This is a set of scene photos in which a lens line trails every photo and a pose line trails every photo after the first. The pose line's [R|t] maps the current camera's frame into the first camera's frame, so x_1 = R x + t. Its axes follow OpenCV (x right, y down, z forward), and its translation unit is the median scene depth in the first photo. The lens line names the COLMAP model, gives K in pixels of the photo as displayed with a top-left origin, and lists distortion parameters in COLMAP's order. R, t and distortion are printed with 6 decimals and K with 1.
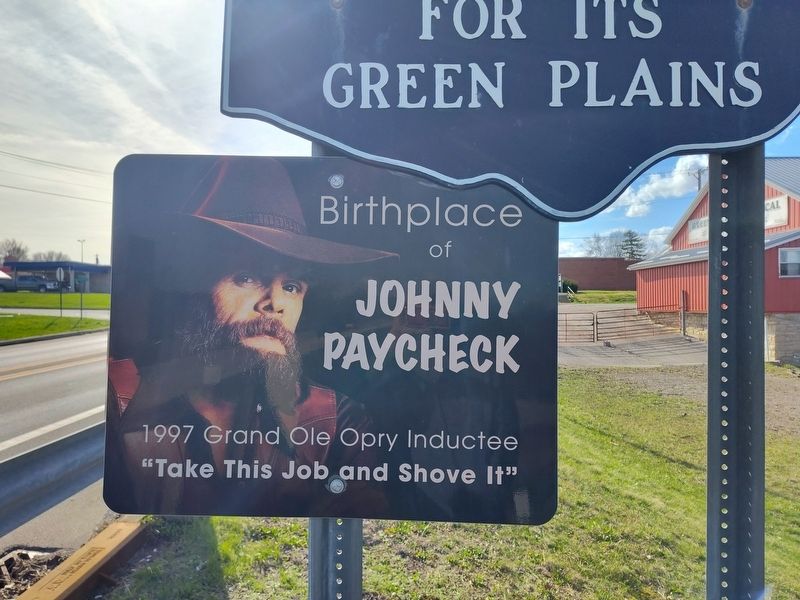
lens RADIAL K [[547.0, 0, 391.1], [0, 547.0, 298.0], [0, 0, 1]] dist [0.010974, -0.002738]
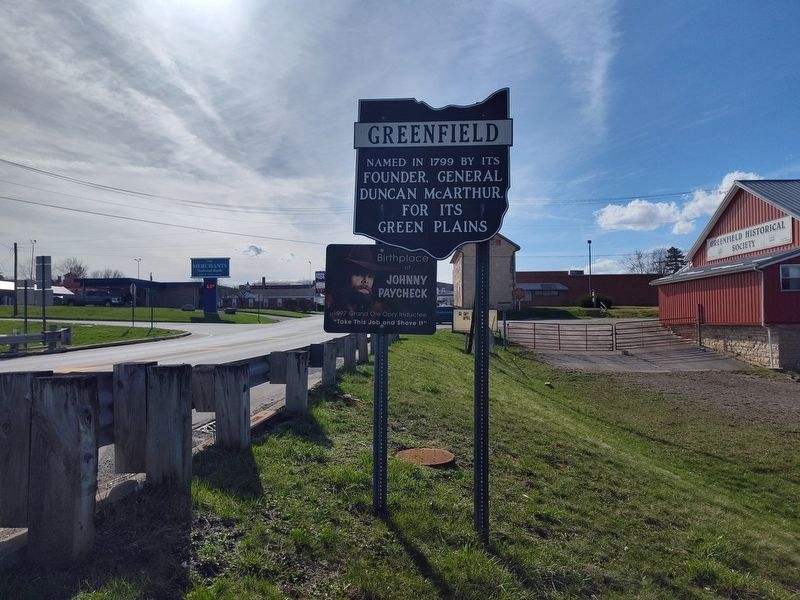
lens RADIAL K [[529.9, 0, 411.9], [0, 529.9, 298.7], [0, 0, 1]] dist [0.002857, -0.000277]
pose [[0.999448, -0.000705, -0.033228, 0.252089], [-0.000222, 0.999611, -0.027879, 0.250174], [0.033235, 0.027871, 0.999059, -2.886474]]
